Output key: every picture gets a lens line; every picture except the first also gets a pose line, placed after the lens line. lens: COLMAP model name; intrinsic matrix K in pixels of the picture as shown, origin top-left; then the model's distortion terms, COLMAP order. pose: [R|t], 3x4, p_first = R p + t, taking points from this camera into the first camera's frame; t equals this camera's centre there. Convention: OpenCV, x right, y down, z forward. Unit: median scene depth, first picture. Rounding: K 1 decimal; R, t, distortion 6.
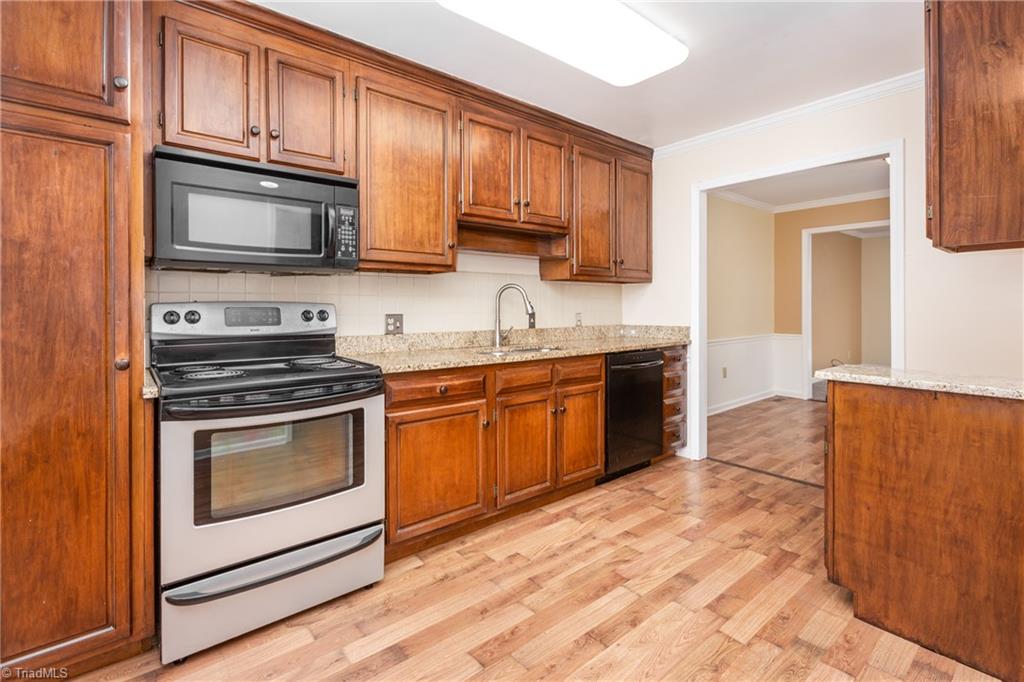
lens RADIAL K [[463.7, 0, 506.2], [0, 463.7, 310.3], [0, 0, 1]] dist [0.002634, -0.002133]
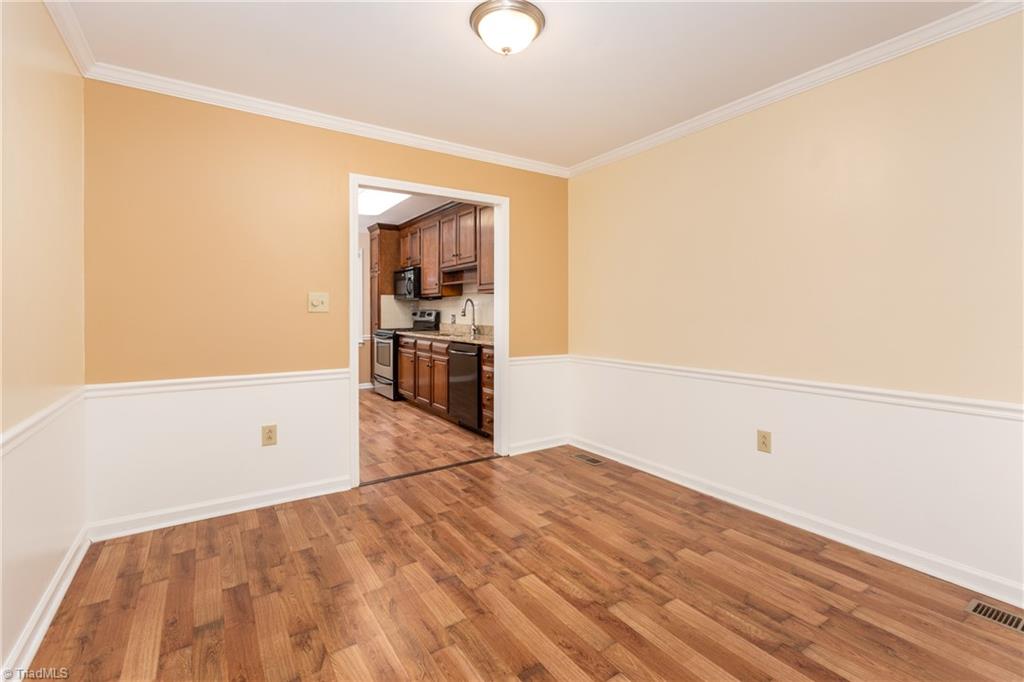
lens RADIAL K [[463.7, 0, 512.0], [0, 463.7, 311.5], [0, 0, 1]] dist [0.002634, -0.002133]
pose [[-0.093686, 0.004948, -0.995589, 2.326009], [-0.005346, 0.999971, 0.005473, -0.024578], [0.995587, 0.005836, -0.093657, 1.769306]]
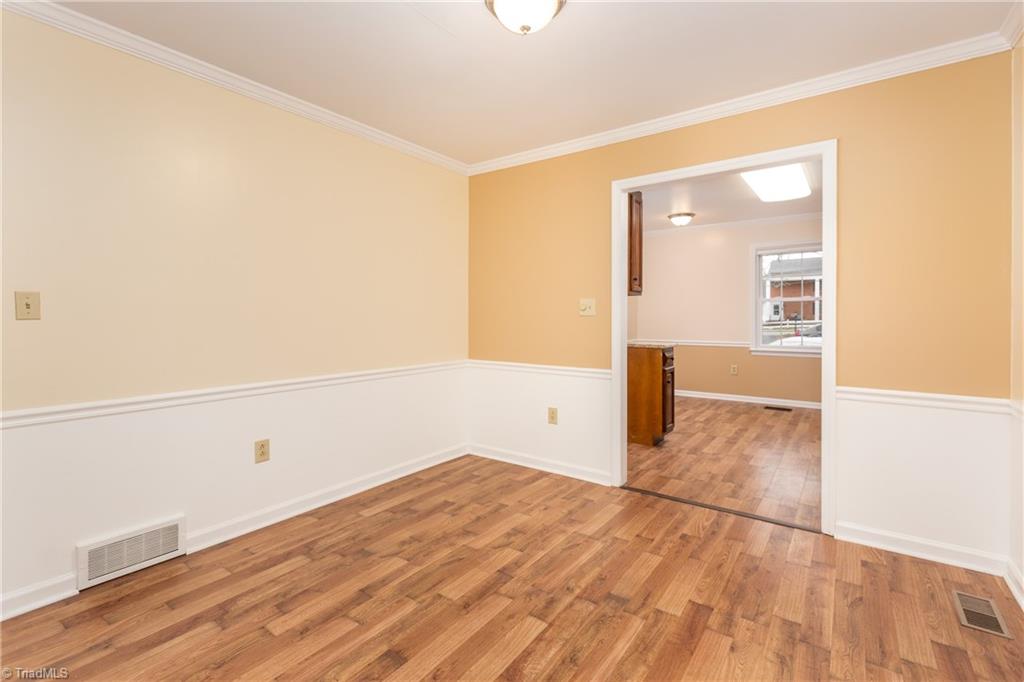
lens RADIAL K [[463.7, 0, 511.3], [0, 463.7, 319.0], [0, 0, 1]] dist [0.002634, -0.002133]
pose [[-0.966597, 0.007913, -0.256180, 1.673943], [0.004291, 0.999883, 0.014695, -0.025808], [0.256266, 0.013105, -0.966517, 2.450277]]
